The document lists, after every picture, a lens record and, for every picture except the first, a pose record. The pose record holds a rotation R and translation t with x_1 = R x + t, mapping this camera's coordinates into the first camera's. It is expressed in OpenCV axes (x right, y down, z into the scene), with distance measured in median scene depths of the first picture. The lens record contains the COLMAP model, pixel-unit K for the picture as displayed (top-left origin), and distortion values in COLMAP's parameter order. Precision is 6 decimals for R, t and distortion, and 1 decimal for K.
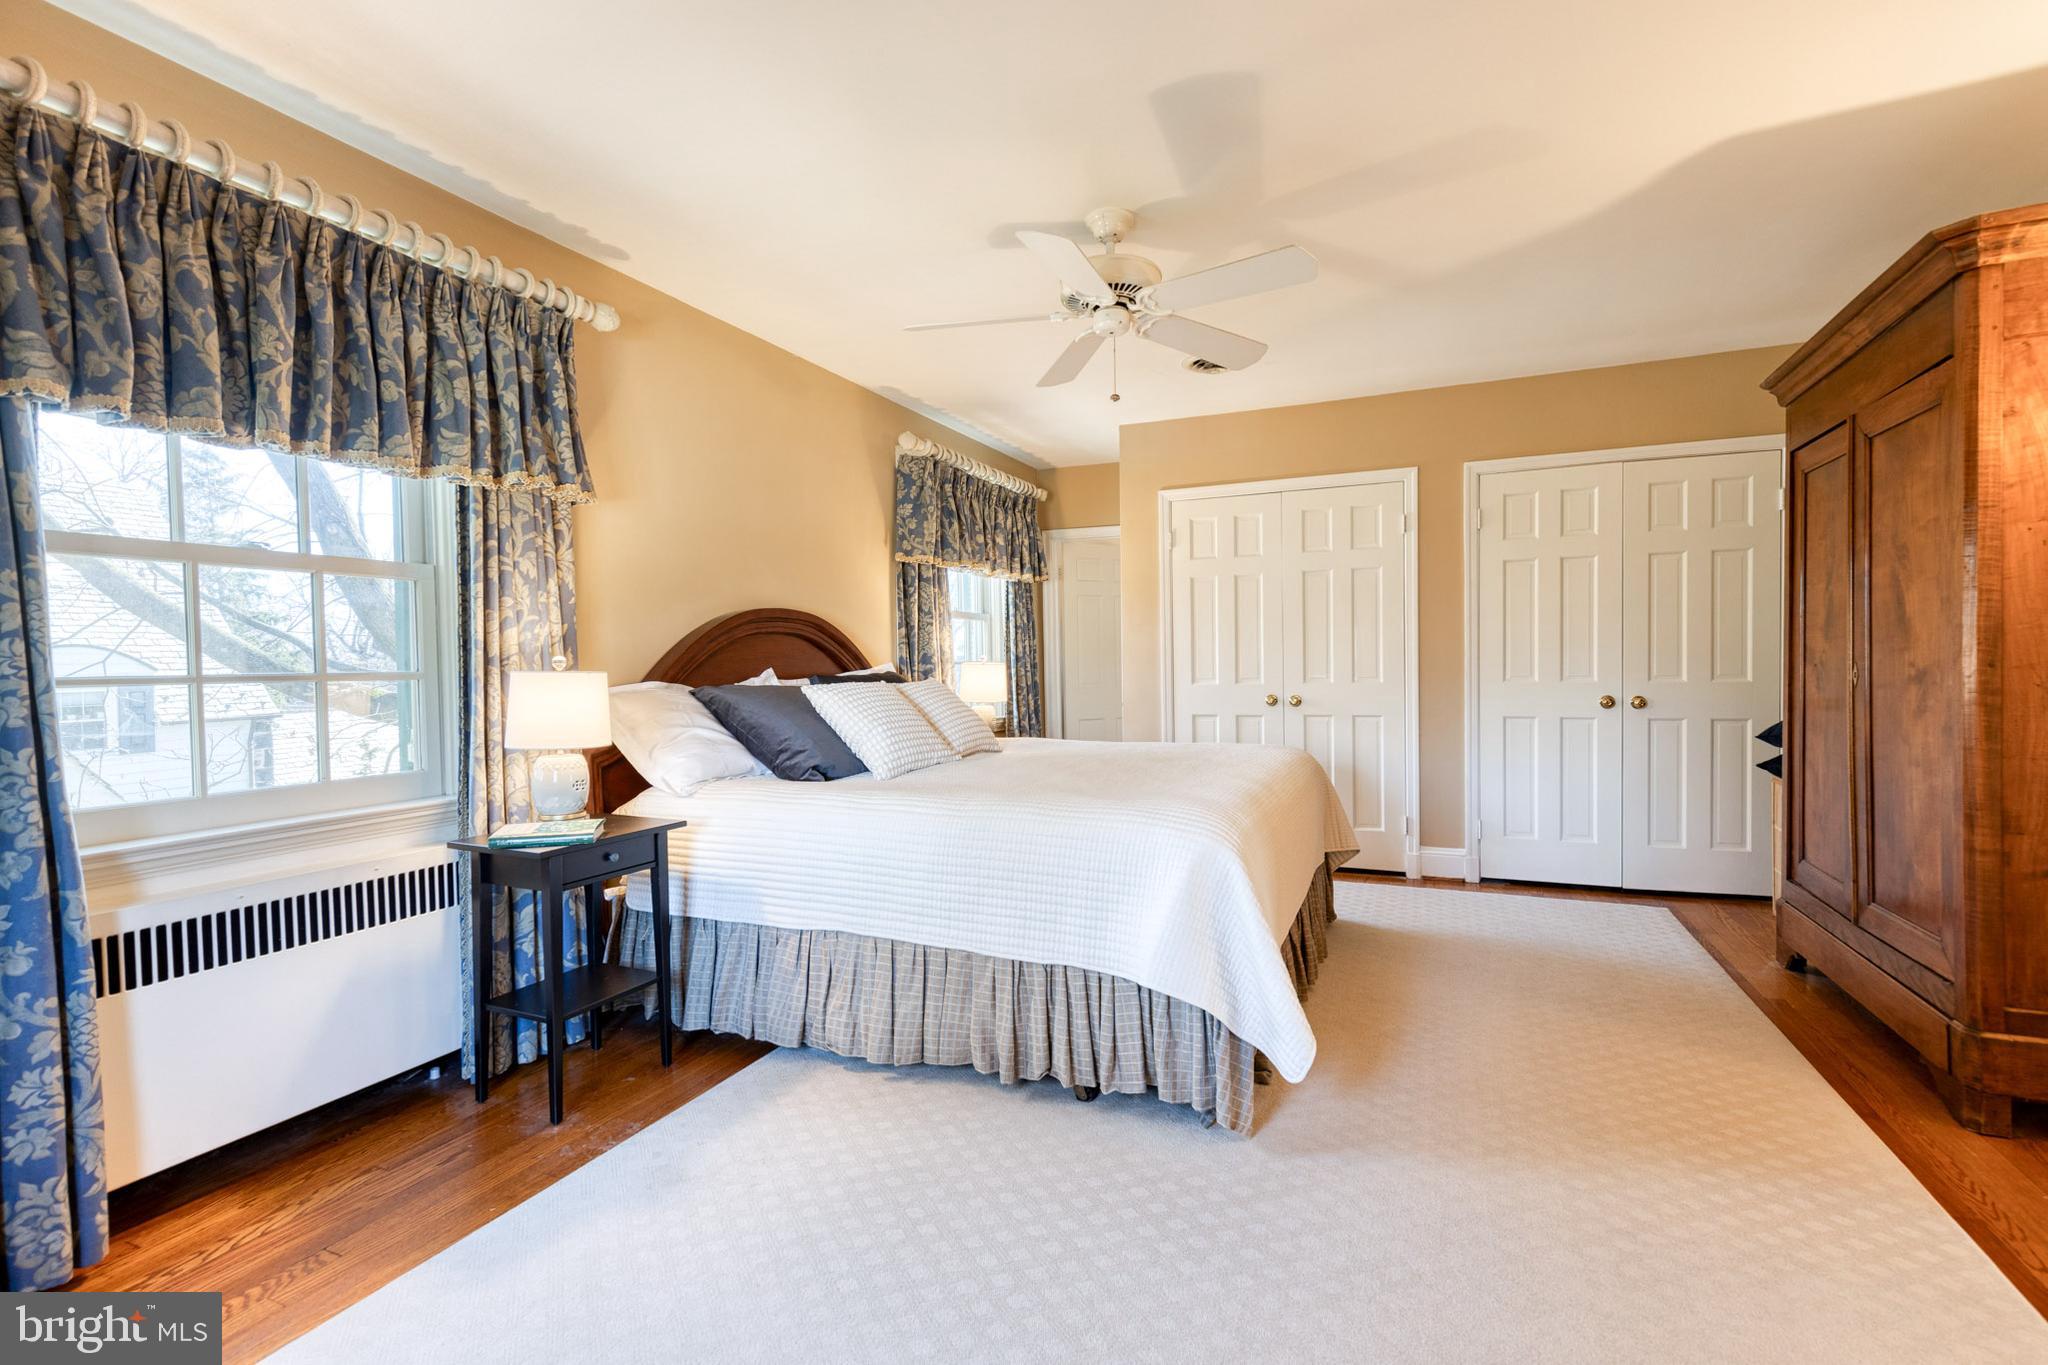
lens RADIAL K [[928.0, 0, 1024.0], [0, 928.0, 682.5], [0, 0, 1]] dist [0.001893, -0.003066]
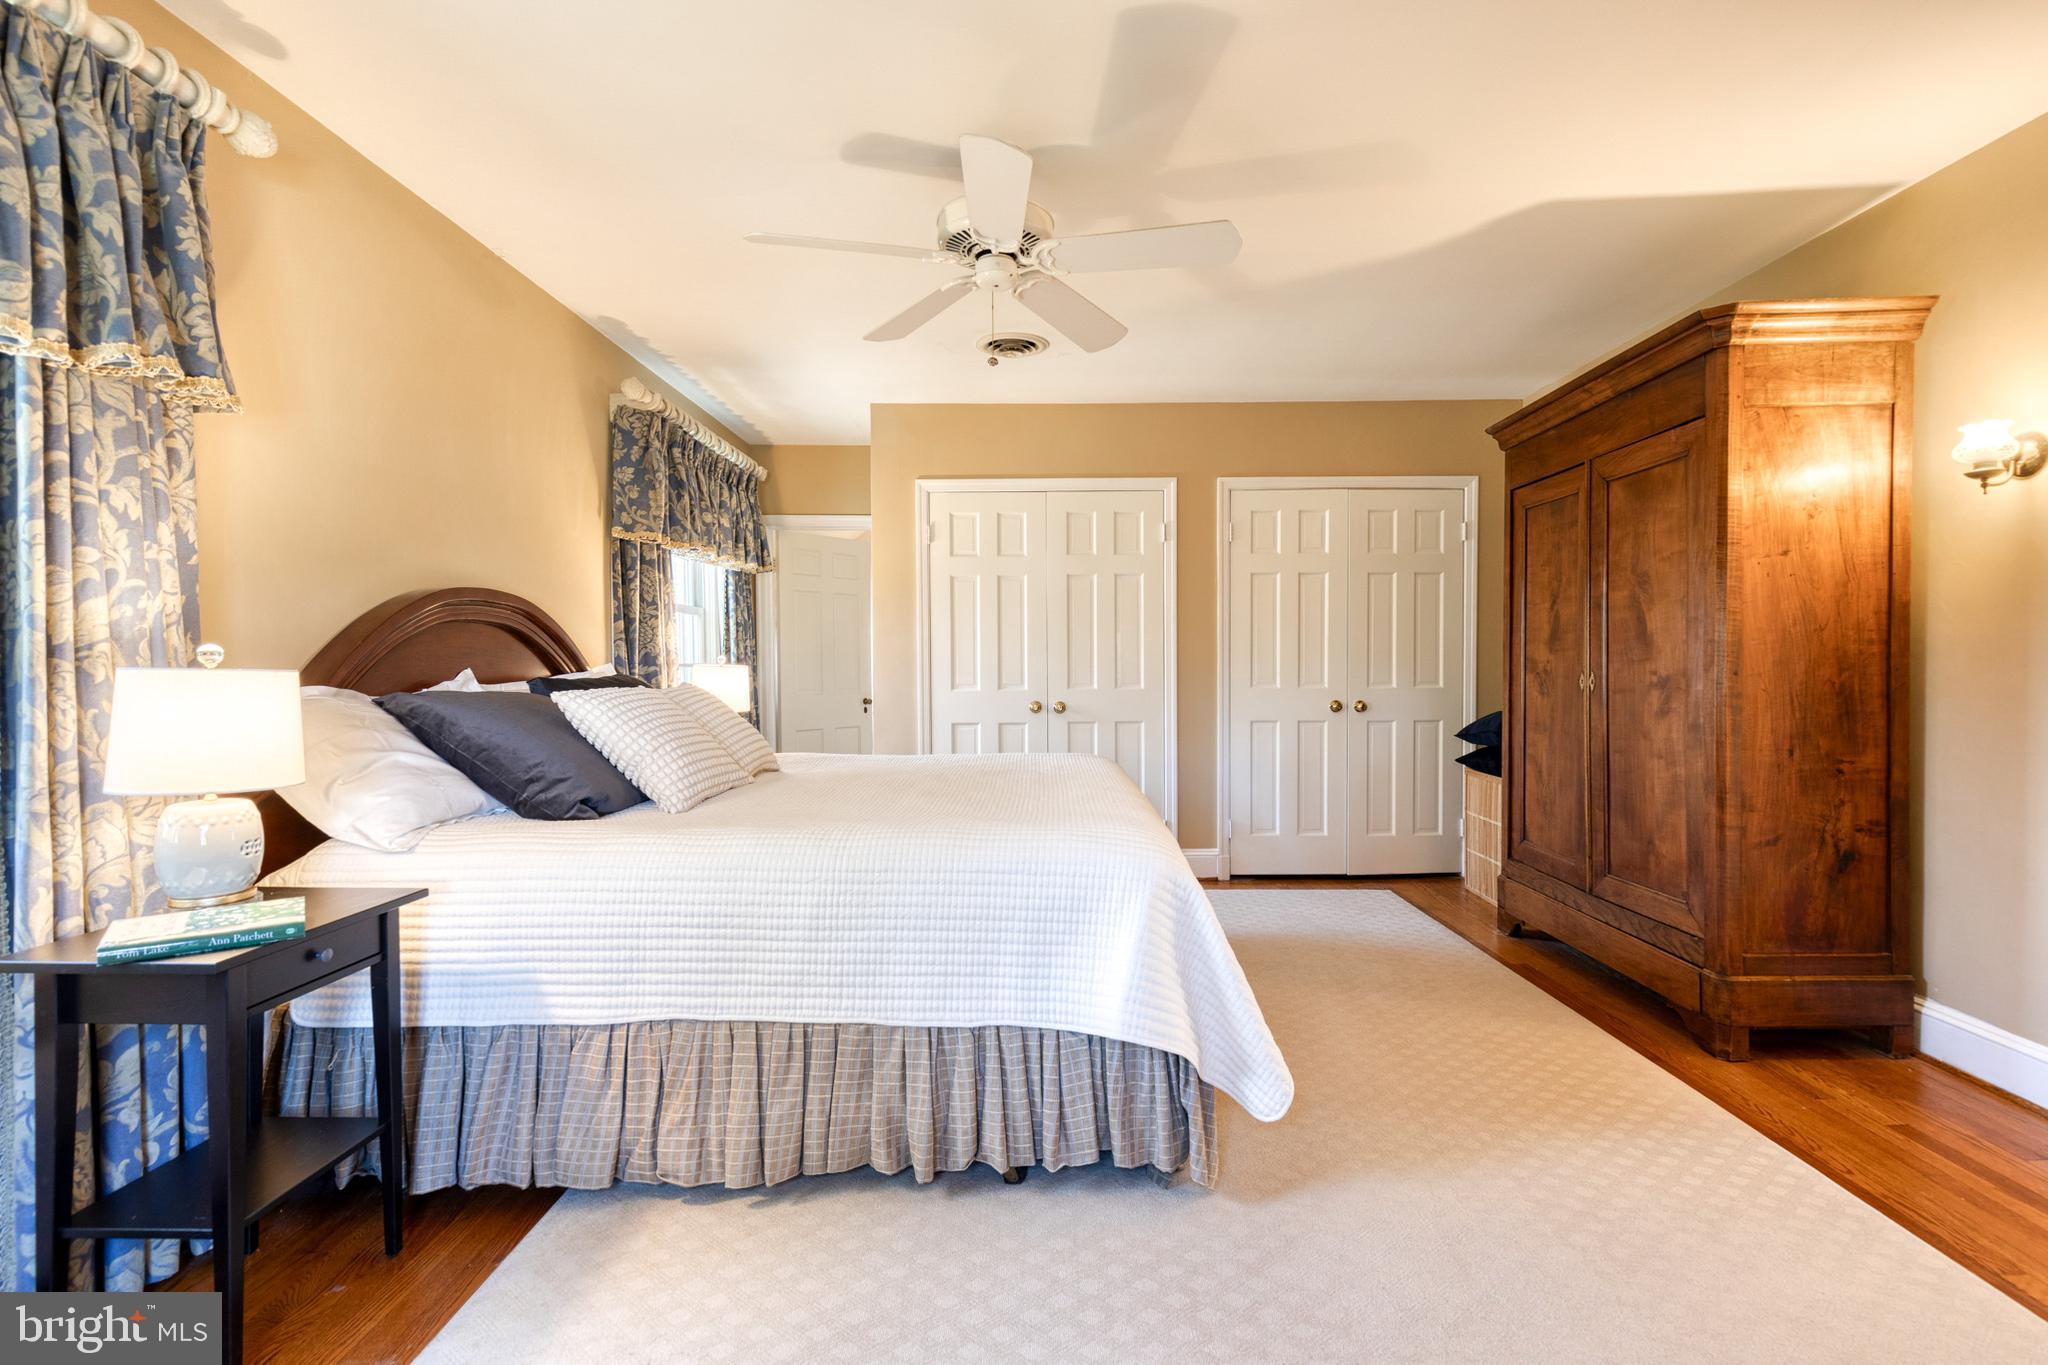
lens RADIAL K [[951.2, 0, 1024.0], [0, 951.2, 682.5], [0, 0, 1]] dist [0.001715, 0.000577]
pose [[0.916076, 0.003083, 0.400994, -0.245735], [-0.000185, 0.999974, -0.007267, 0.001804], [-0.401006, 0.006583, 0.916052, 0.179668]]
